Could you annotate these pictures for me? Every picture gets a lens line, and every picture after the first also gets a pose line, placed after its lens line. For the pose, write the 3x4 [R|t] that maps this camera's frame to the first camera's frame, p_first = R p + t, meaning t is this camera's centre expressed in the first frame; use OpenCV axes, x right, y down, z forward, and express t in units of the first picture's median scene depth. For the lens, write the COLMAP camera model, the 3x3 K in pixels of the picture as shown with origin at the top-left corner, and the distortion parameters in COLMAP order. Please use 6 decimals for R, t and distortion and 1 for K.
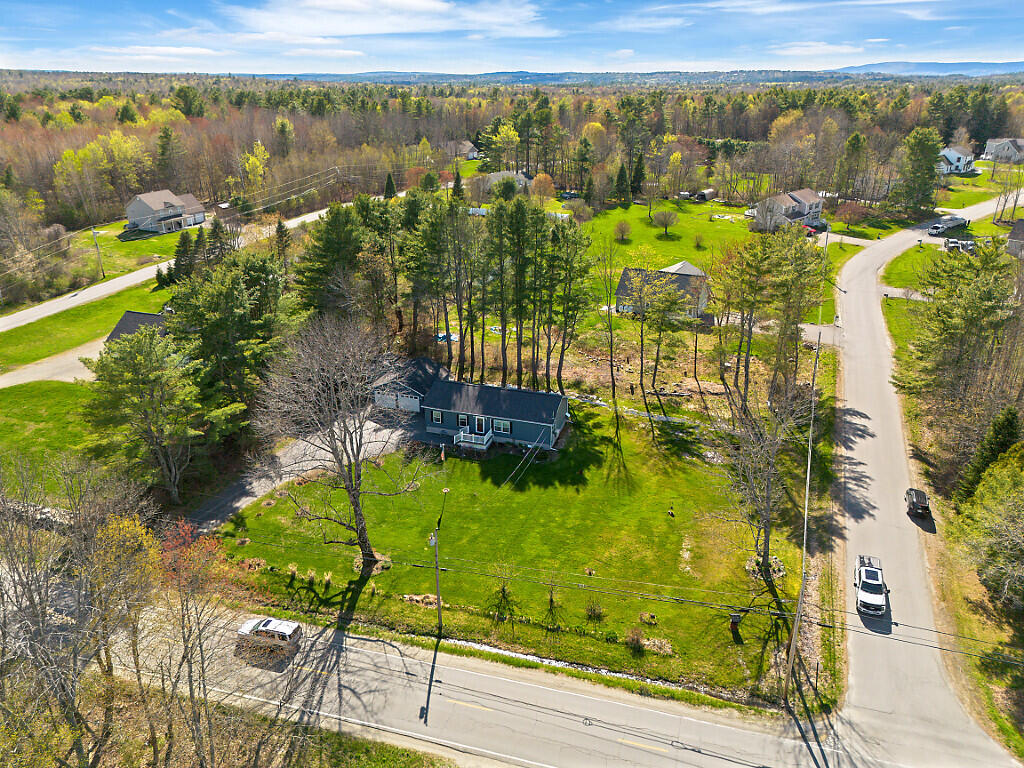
lens RADIAL K [[728.6, 0, 512.0], [0, 728.6, 384.0], [0, 0, 1]] dist [0.050747, -0.003846]
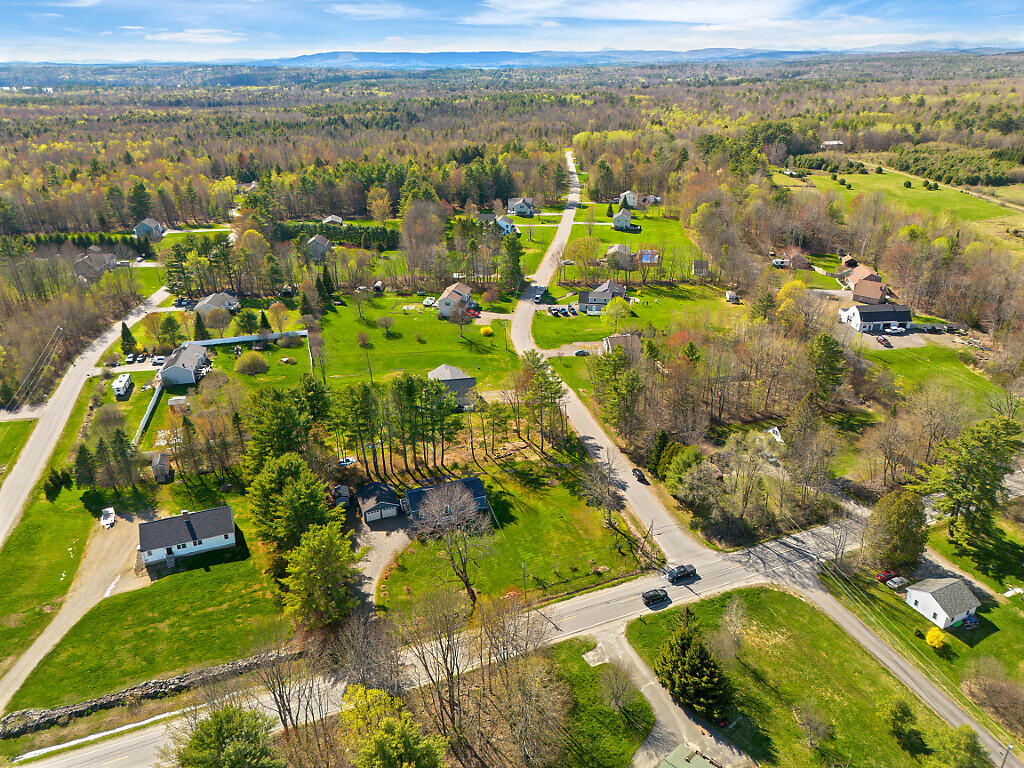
lens RADIAL K [[728.6, 0, 512.0], [0, 728.6, 384.0], [0, 0, 1]] dist [0.050747, -0.003846]
pose [[0.786927, -0.266971, 0.556302, -0.953705], [0.251787, 0.962015, 0.105505, -0.447390], [-0.563337, 0.057045, 0.824255, -0.692994]]
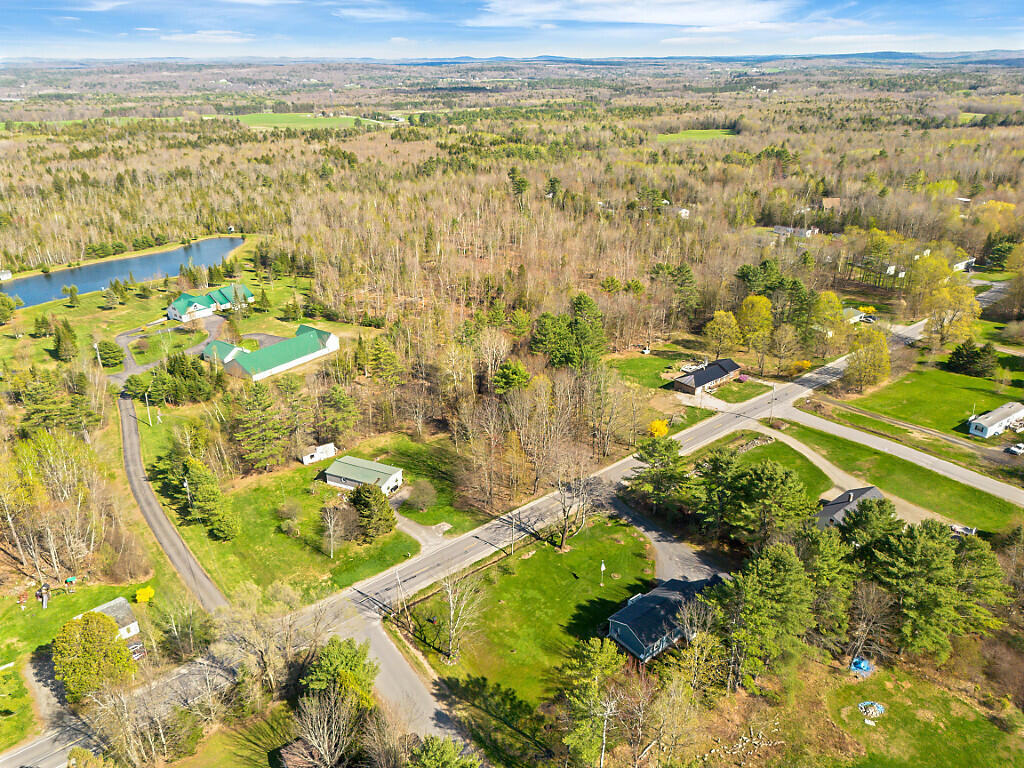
lens RADIAL K [[728.6, 0, 512.0], [0, 728.6, 384.0], [0, 0, 1]] dist [0.050747, -0.003846]
pose [[-0.562906, 0.340564, -0.753095, 1.226286], [-0.330562, 0.742353, 0.582787, -1.209883], [0.757539, 0.577000, -0.305297, 1.111155]]
